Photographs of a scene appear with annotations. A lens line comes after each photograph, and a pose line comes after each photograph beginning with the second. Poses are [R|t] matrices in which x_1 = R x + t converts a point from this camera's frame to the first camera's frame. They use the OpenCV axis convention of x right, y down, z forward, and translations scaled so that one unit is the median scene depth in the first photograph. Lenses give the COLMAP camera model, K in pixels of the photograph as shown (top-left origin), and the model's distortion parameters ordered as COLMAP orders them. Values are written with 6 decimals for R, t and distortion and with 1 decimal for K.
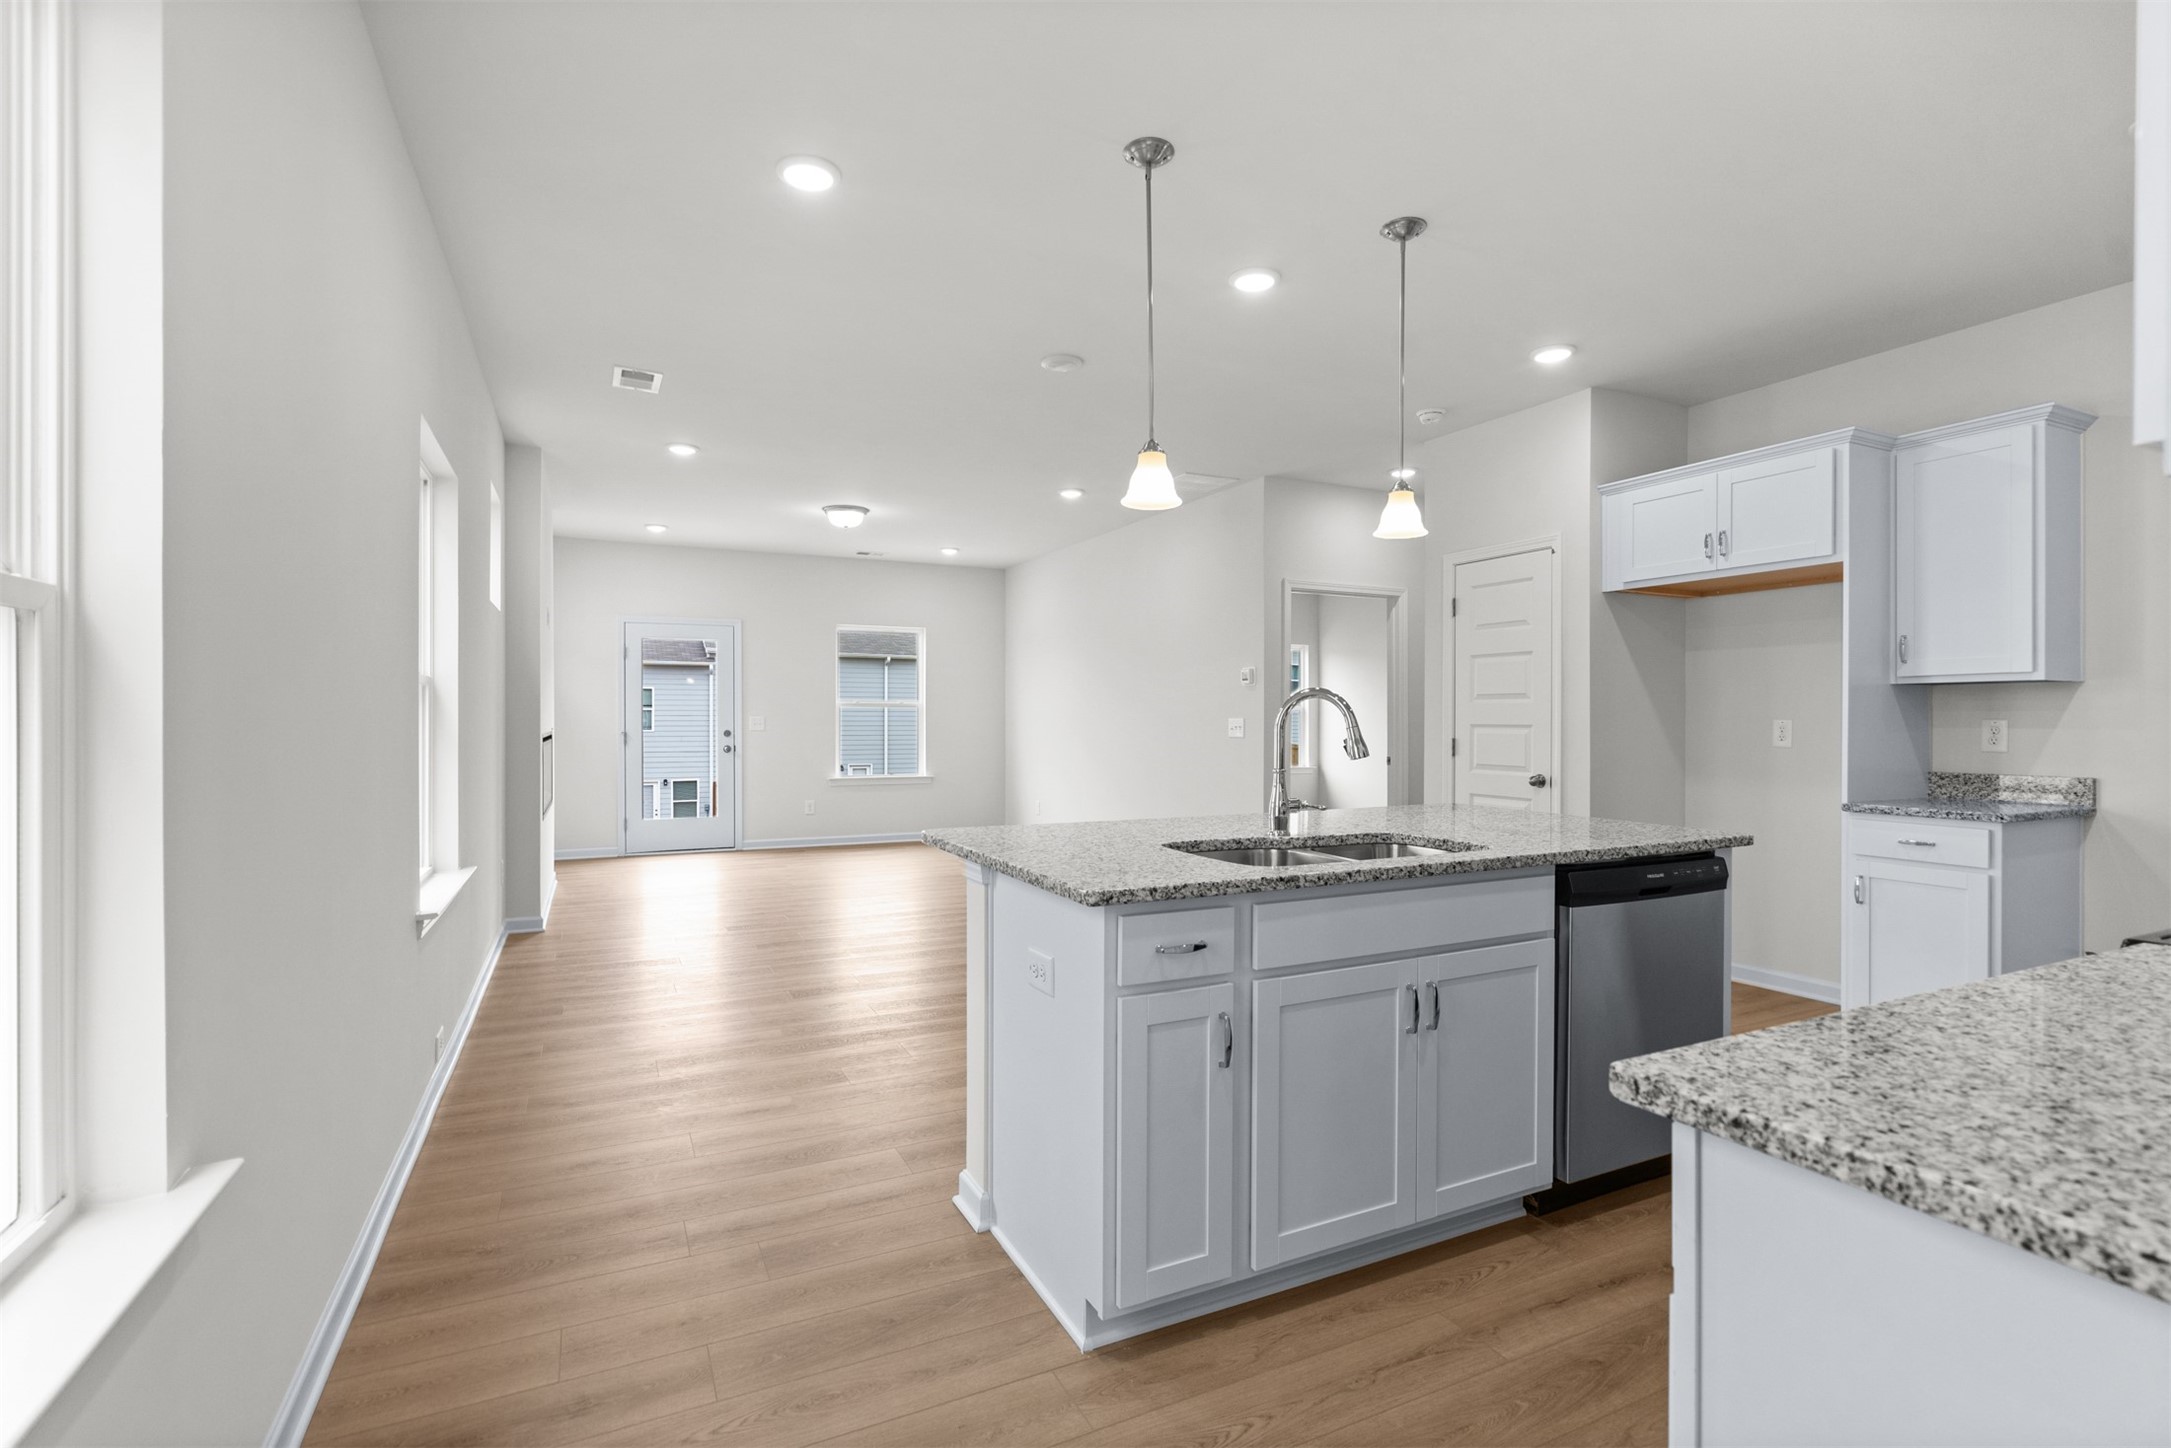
lens RADIAL K [[1012.3, 0, 1086.9], [0, 1012.3, 722.3], [0, 0, 1]] dist [0.013968, 0.000646]
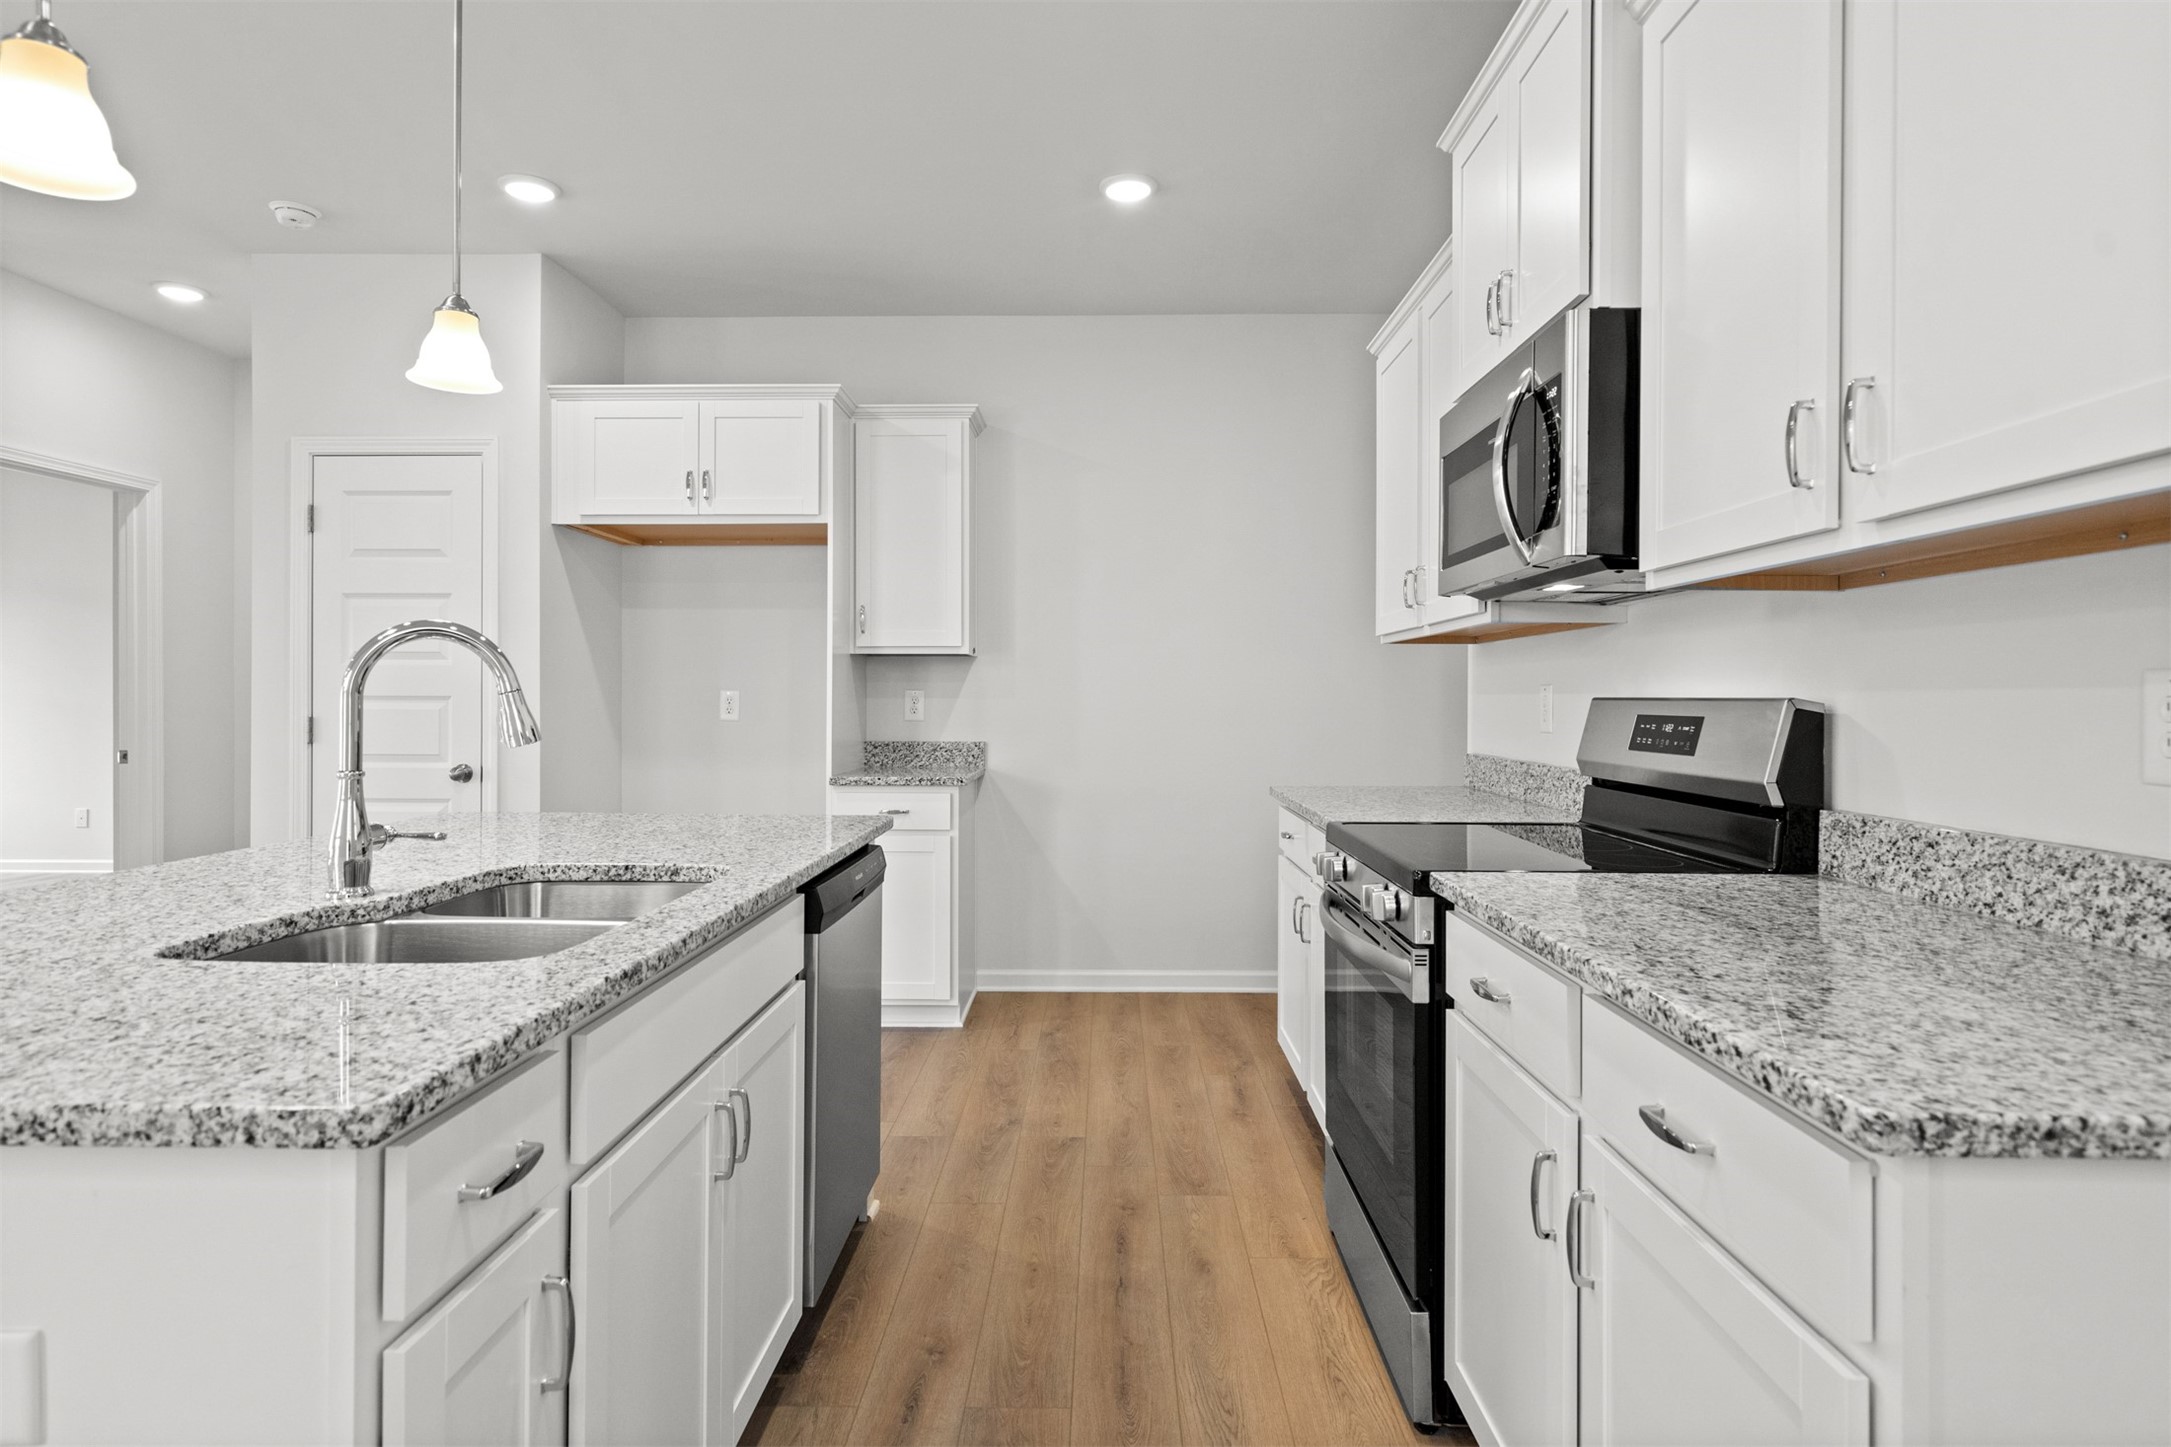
lens RADIAL K [[1191.1, 0, 1077.9], [0, 1191.1, 692.6], [0, 0, 1]] dist [0.007292, 0.000569]
pose [[0.460537, 0.004902, 0.887627, -0.185246], [0.000922, 0.999982, -0.006001, 0.009858], [-0.887640, 0.003582, 0.460524, 0.378622]]
